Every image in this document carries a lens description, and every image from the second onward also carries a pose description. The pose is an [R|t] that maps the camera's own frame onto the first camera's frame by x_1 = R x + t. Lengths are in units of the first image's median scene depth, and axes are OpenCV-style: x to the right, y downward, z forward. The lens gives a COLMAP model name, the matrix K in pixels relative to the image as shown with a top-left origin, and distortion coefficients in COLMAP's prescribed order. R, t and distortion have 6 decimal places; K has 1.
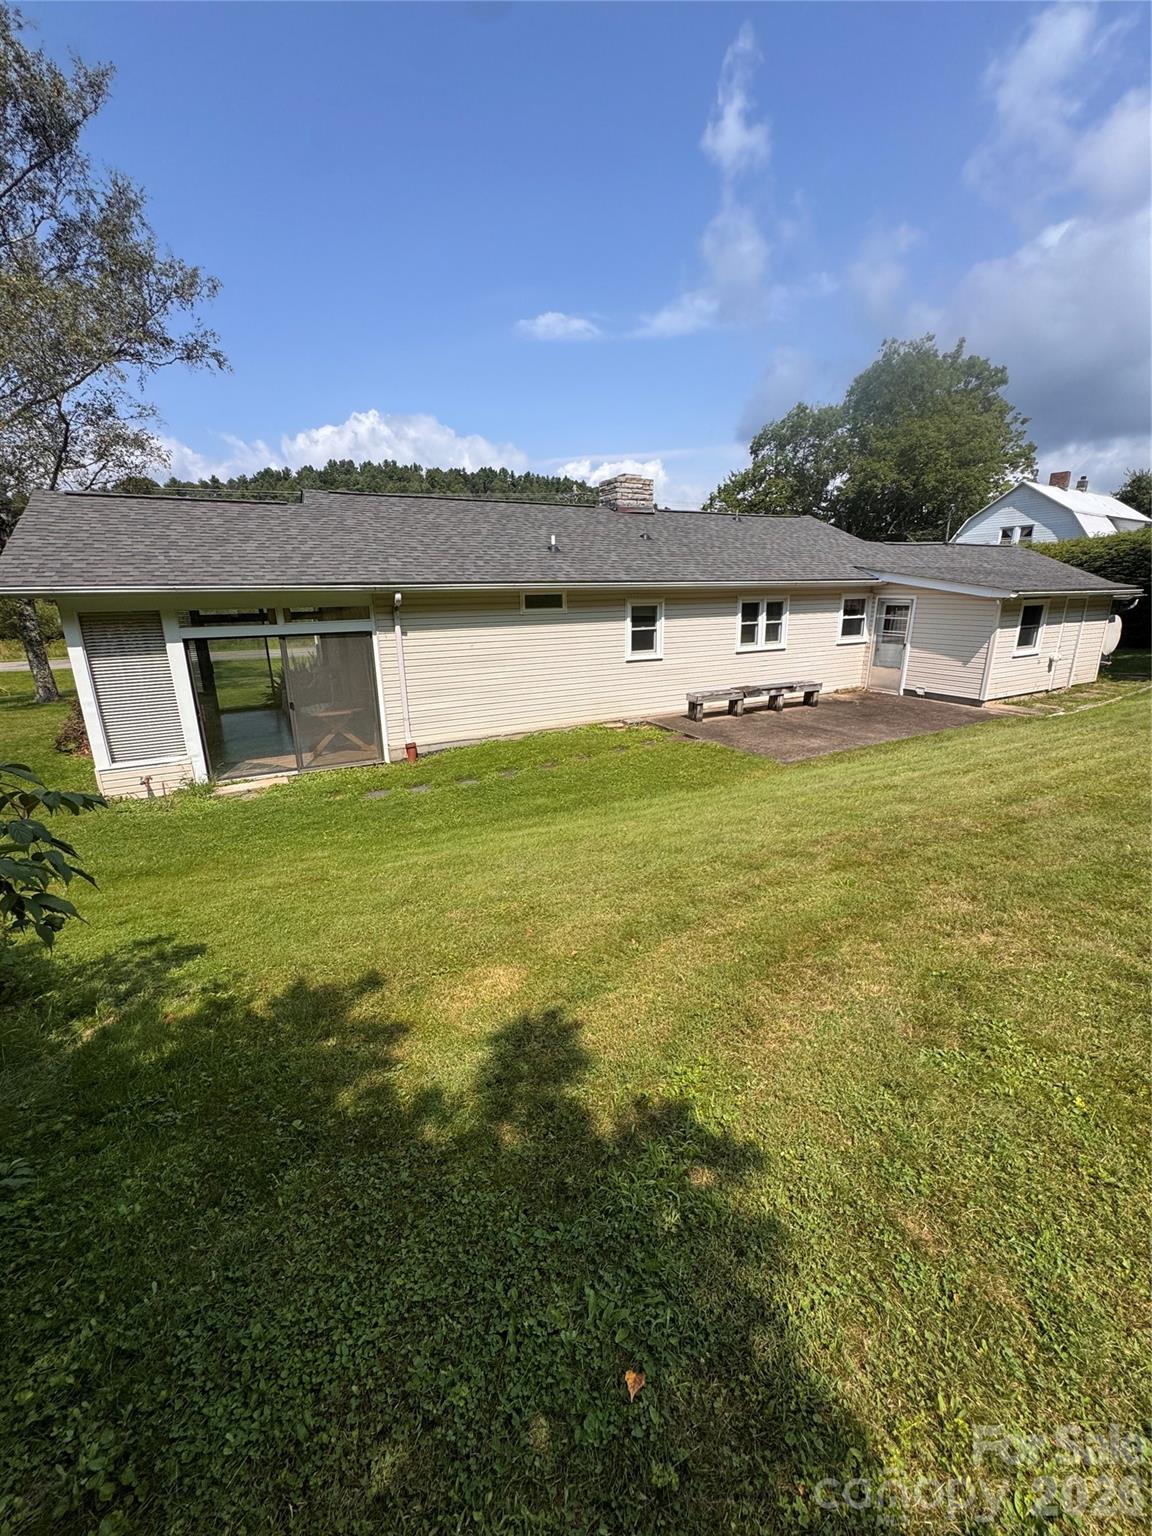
lens RADIAL K [[617.8, 0, 576.0], [0, 617.8, 768.0], [0, 0, 1]] dist [-0.006796, 0.000000]
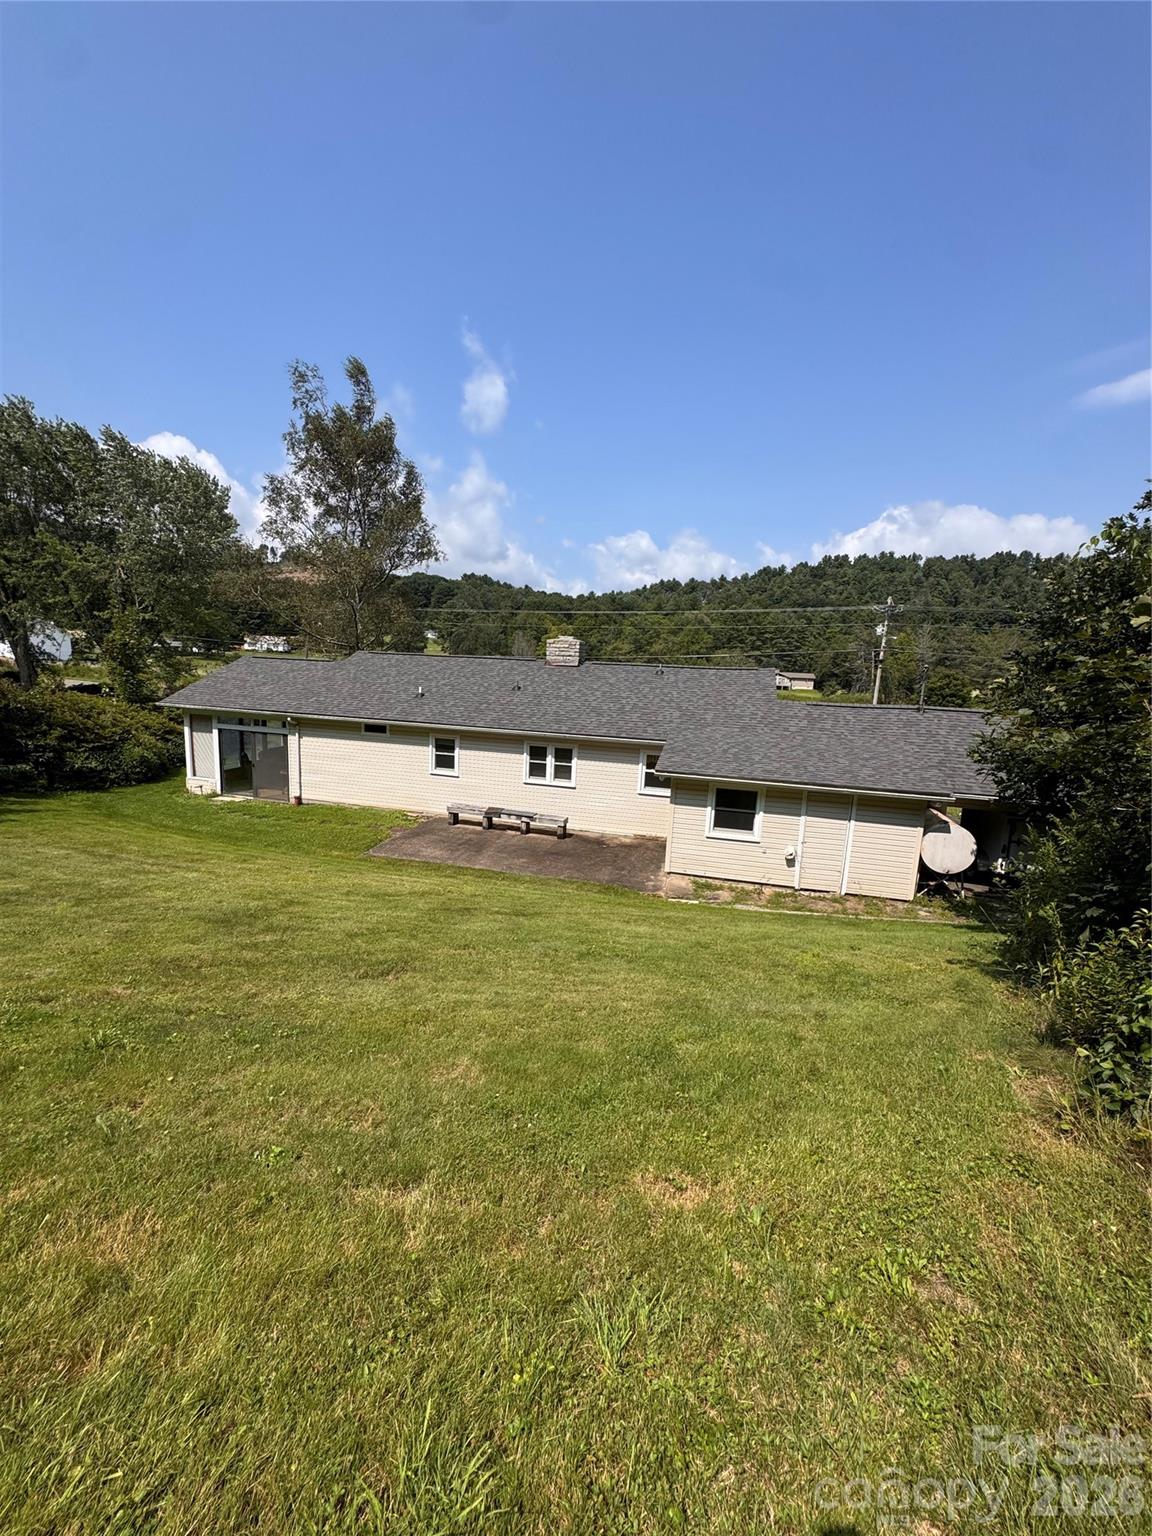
lens RADIAL K [[617.8, 0, 576.0], [0, 617.8, 768.0], [0, 0, 1]] dist [-0.006796, 0.000000]
pose [[0.726452, 0.161249, -0.668031, 1.264994], [-0.243748, 0.969340, -0.031085, -0.217623], [0.642537, 0.185413, 0.743484, 0.129933]]
